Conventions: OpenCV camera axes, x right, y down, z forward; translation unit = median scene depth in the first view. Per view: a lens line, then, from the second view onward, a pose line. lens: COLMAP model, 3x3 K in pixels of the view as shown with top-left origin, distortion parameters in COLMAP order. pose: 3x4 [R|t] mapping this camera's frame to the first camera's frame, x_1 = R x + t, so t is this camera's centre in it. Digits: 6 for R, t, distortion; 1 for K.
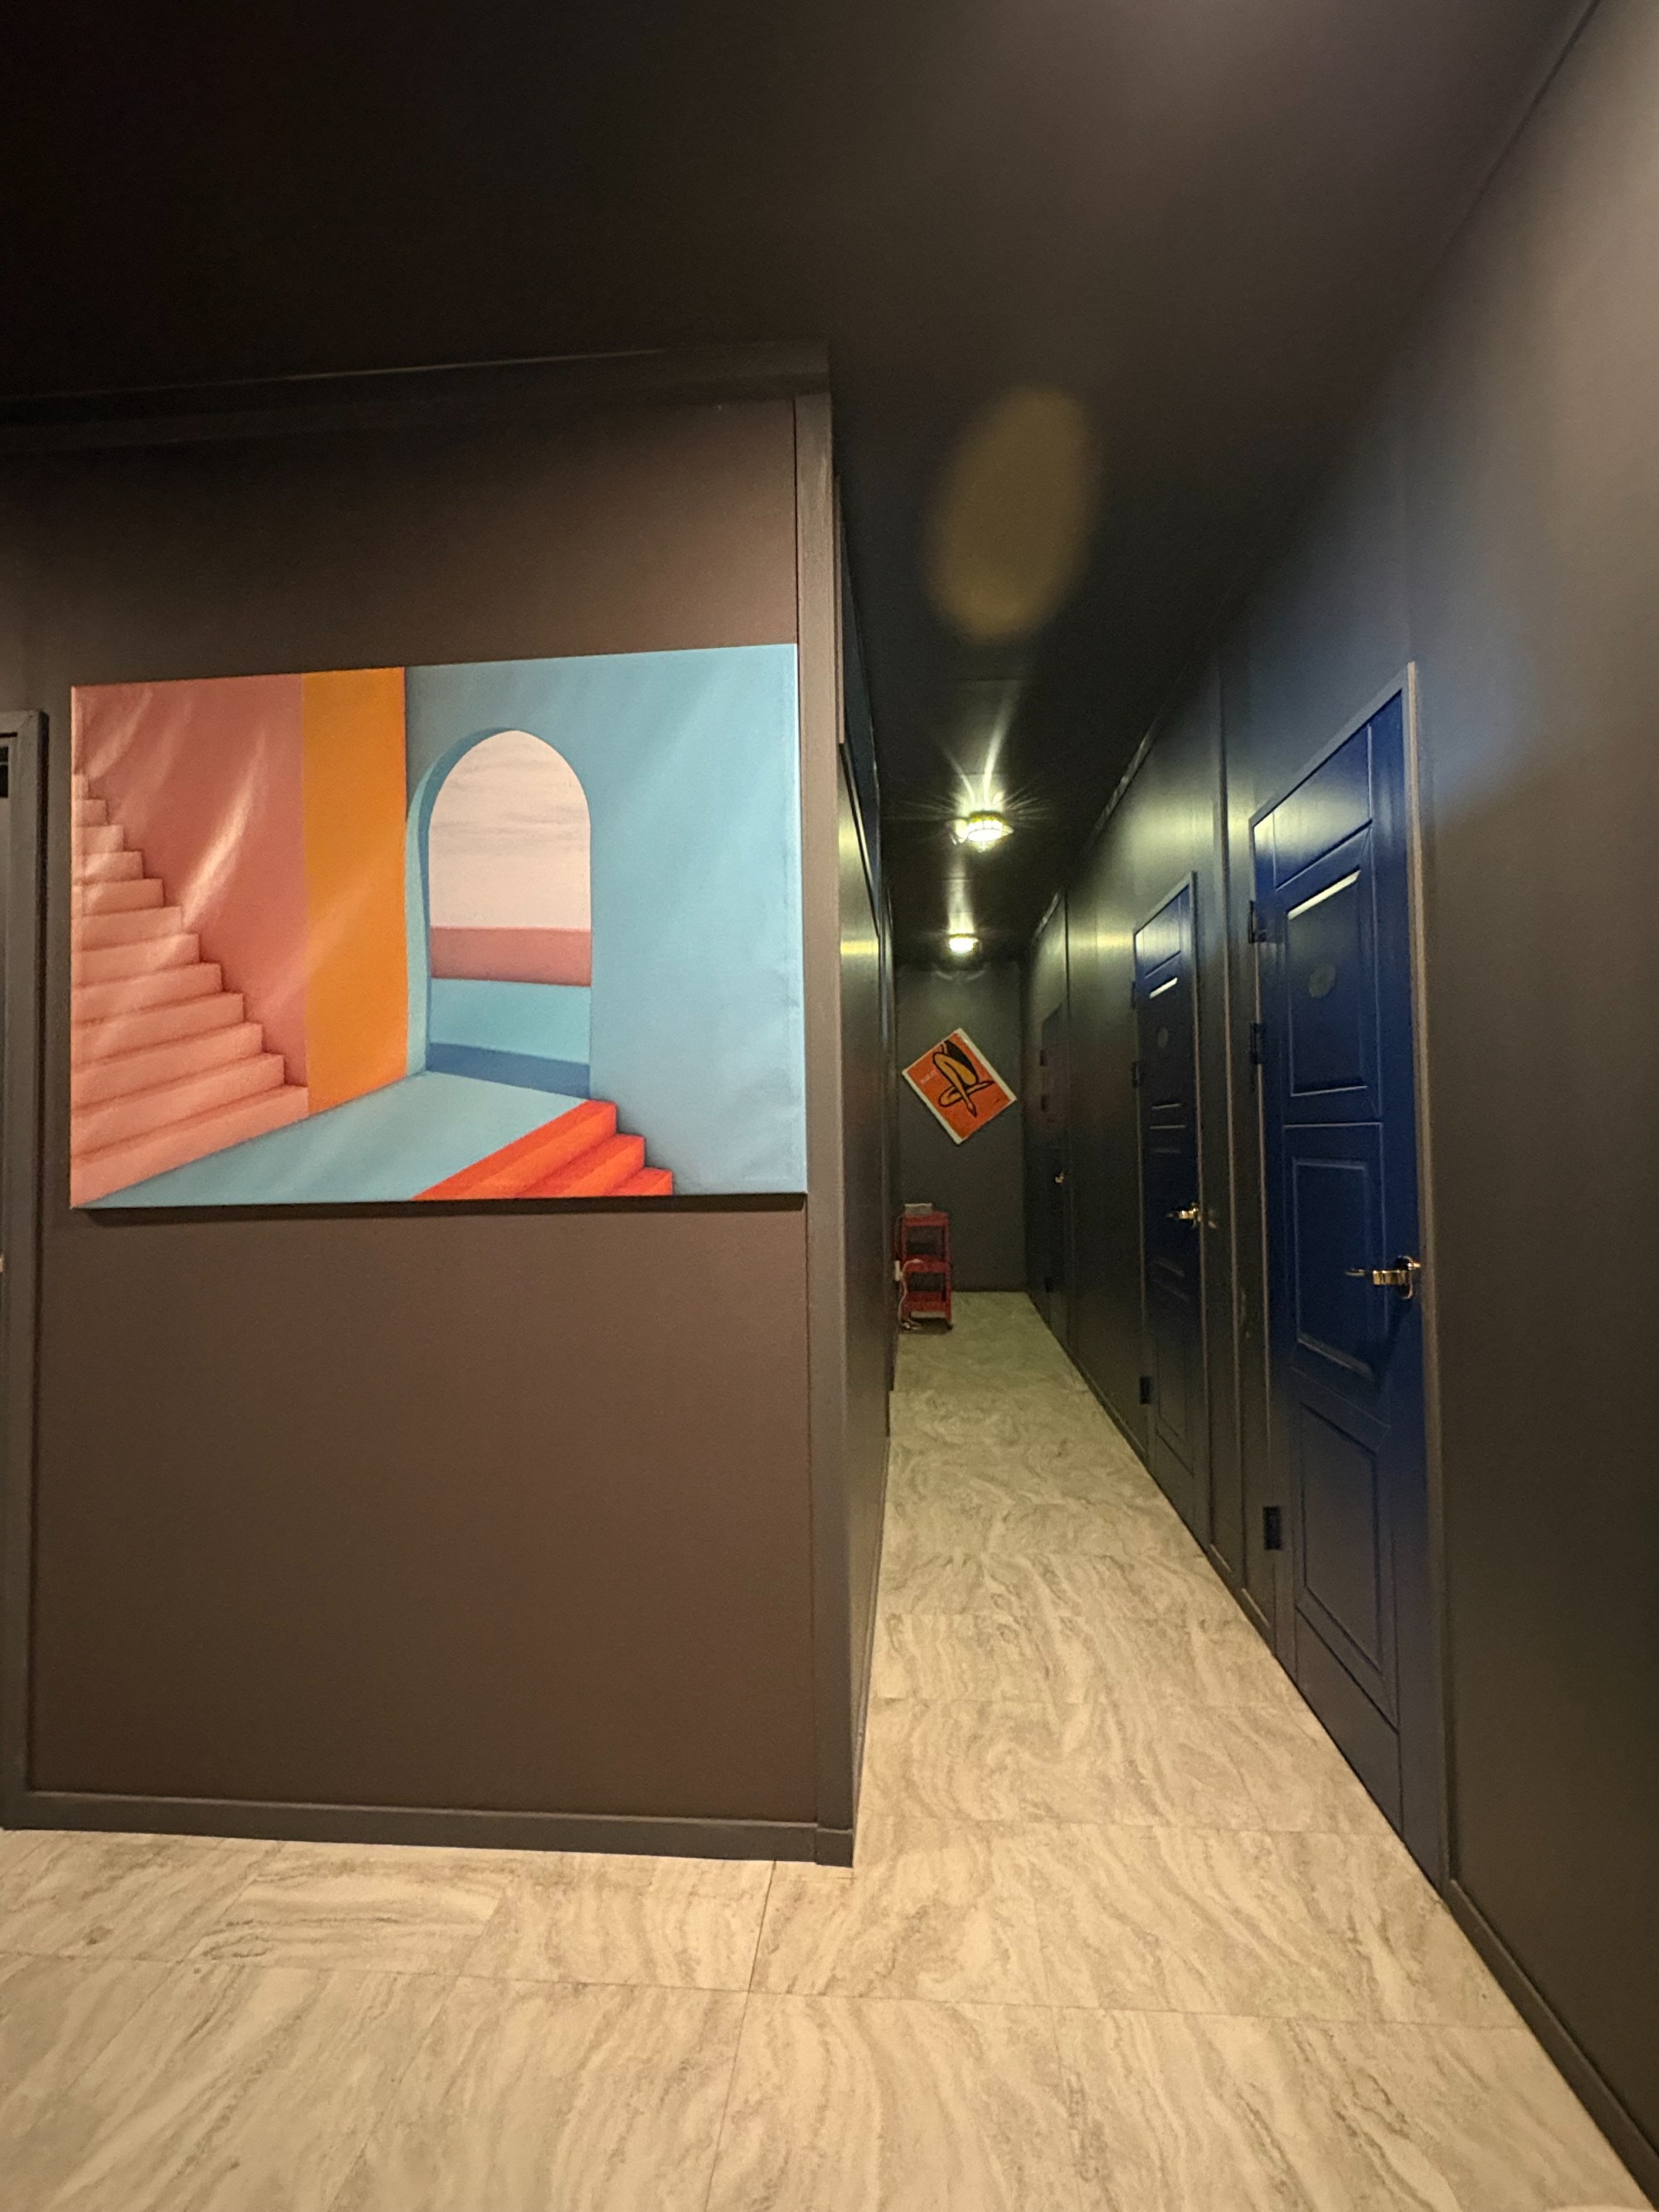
lens RADIAL K [[1104.7, 0, 829.5], [0, 1104.7, 1105.7], [0, 0, 1]] dist [-0.000638, 0.001028]
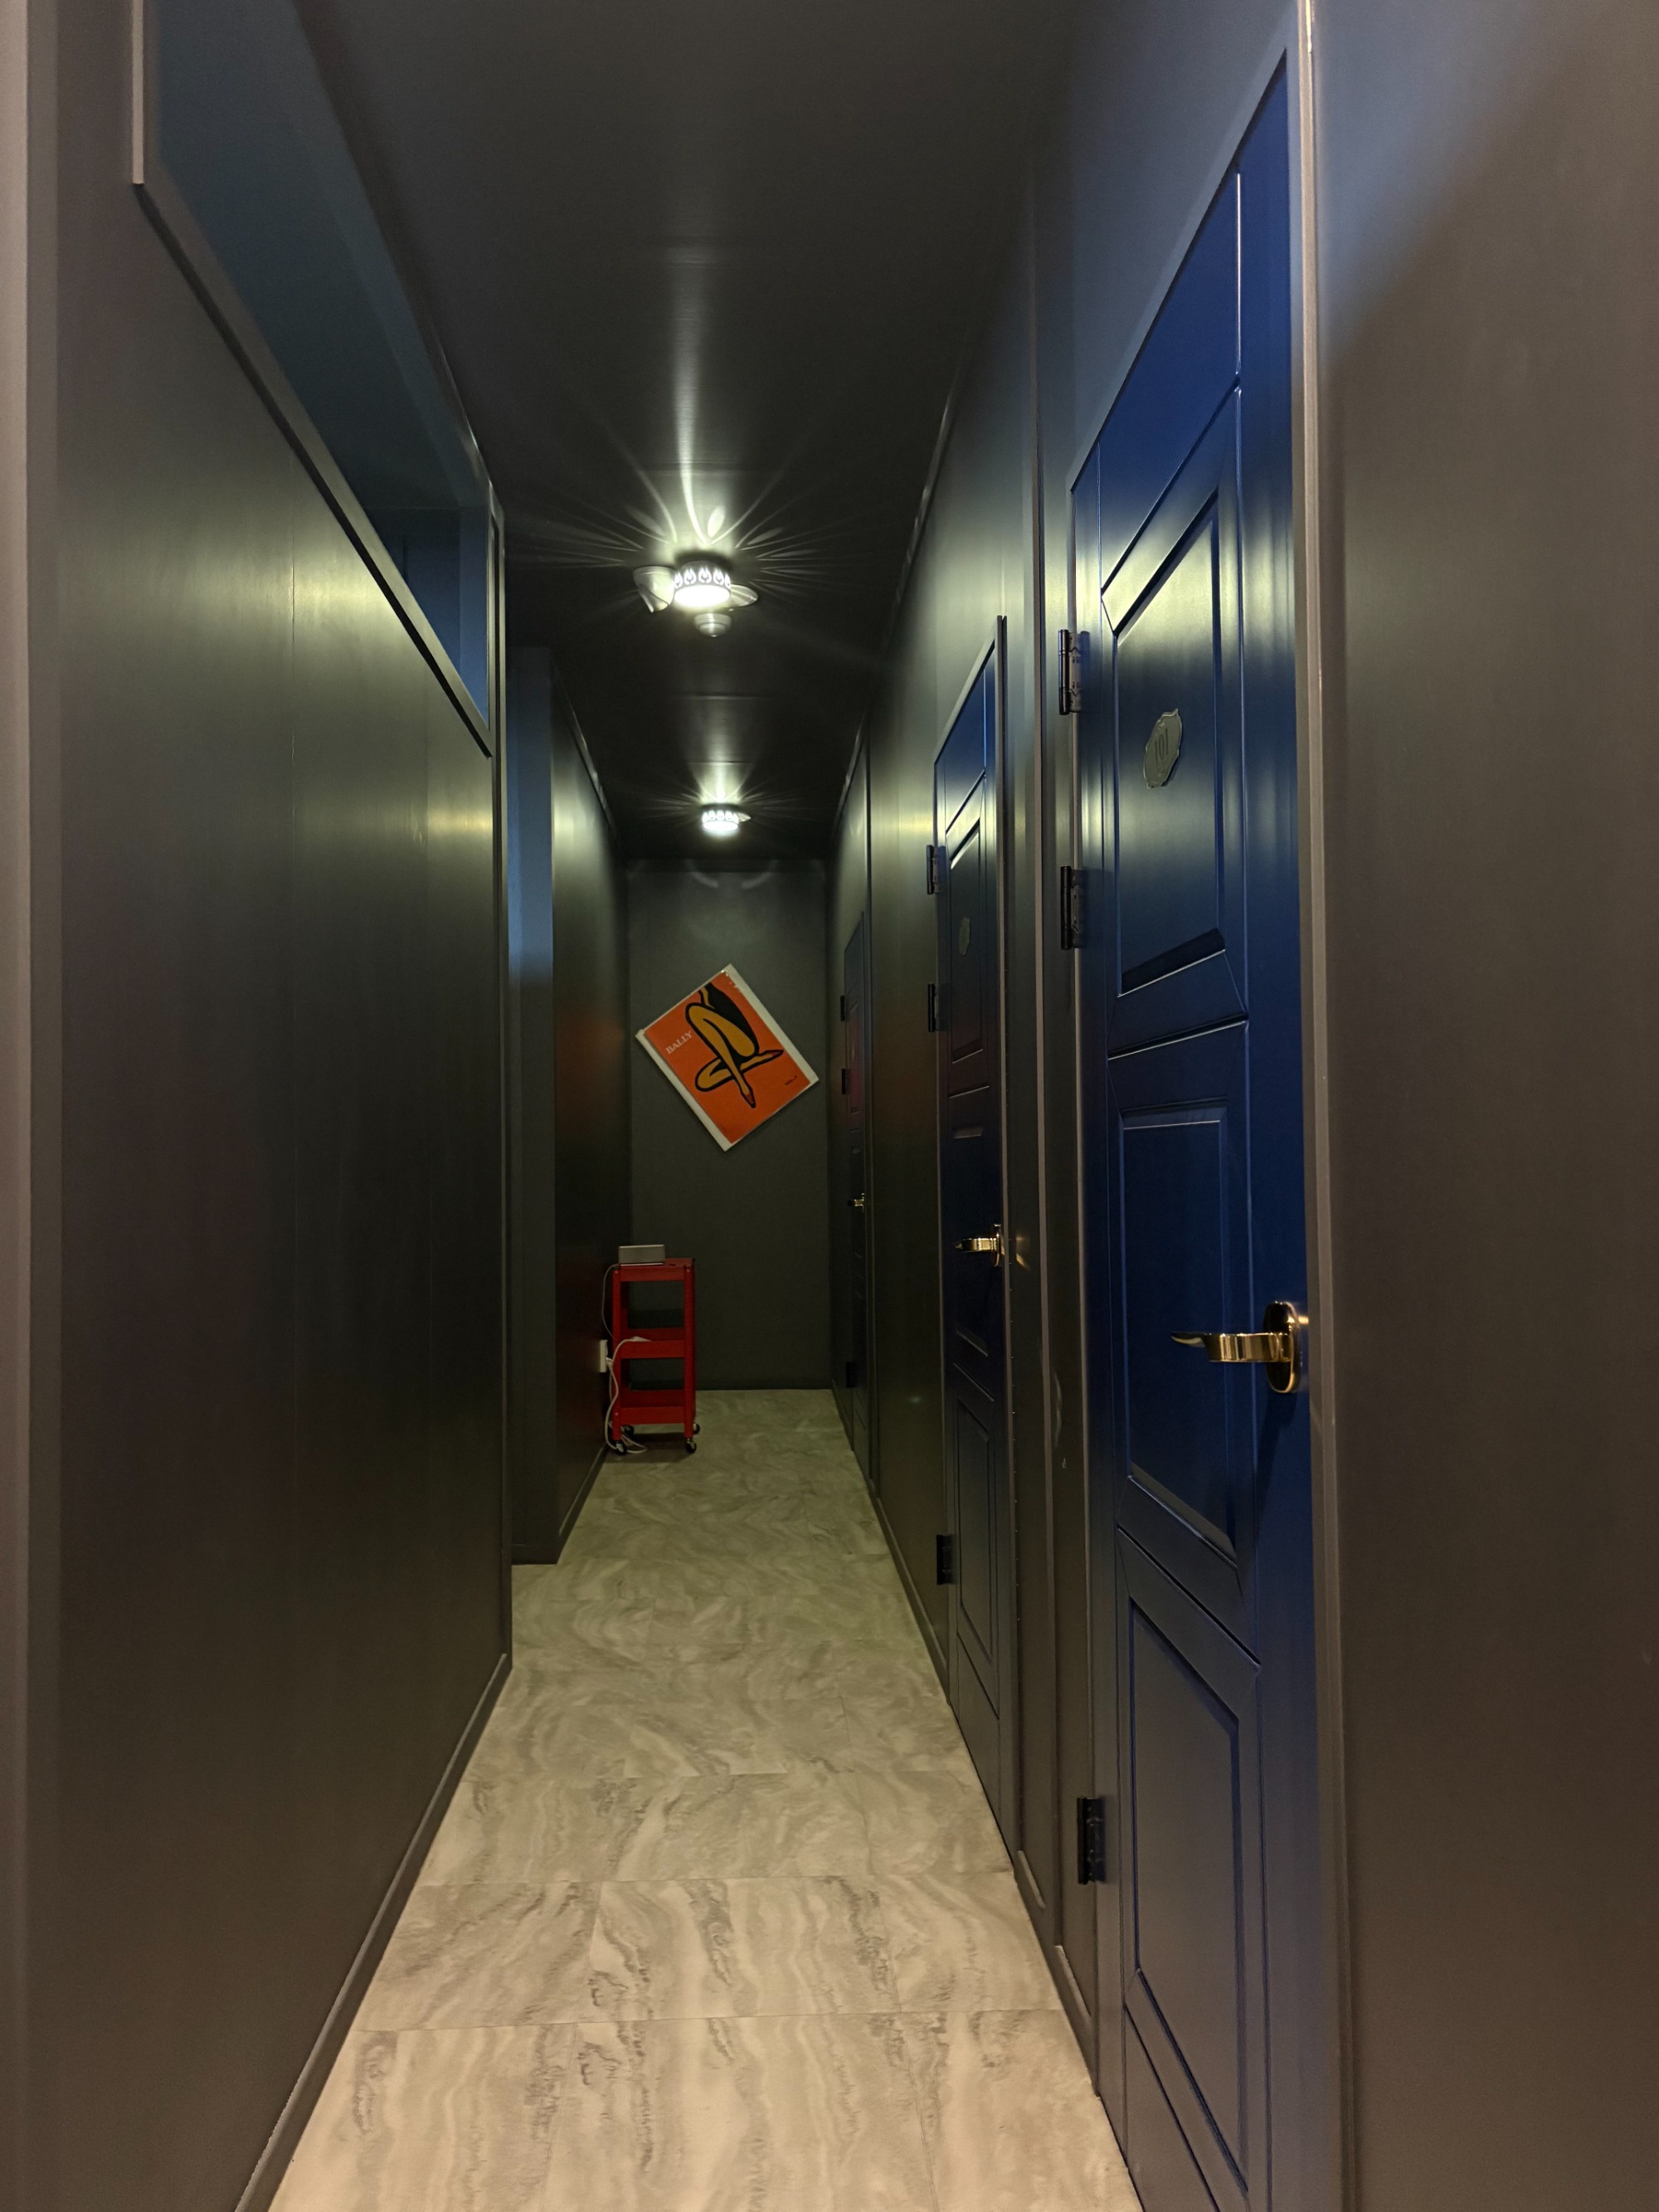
lens RADIAL K [[1653.5, 0, 826.6], [0, 1653.5, 1101.2], [0, 0, 1]] dist [0.037637, -0.027863]
pose [[0.991707, 0.013574, 0.127797, 0.096408], [-0.012611, 0.999886, -0.008338, 0.024205], [-0.127896, 0.006657, 0.991765, 0.133179]]
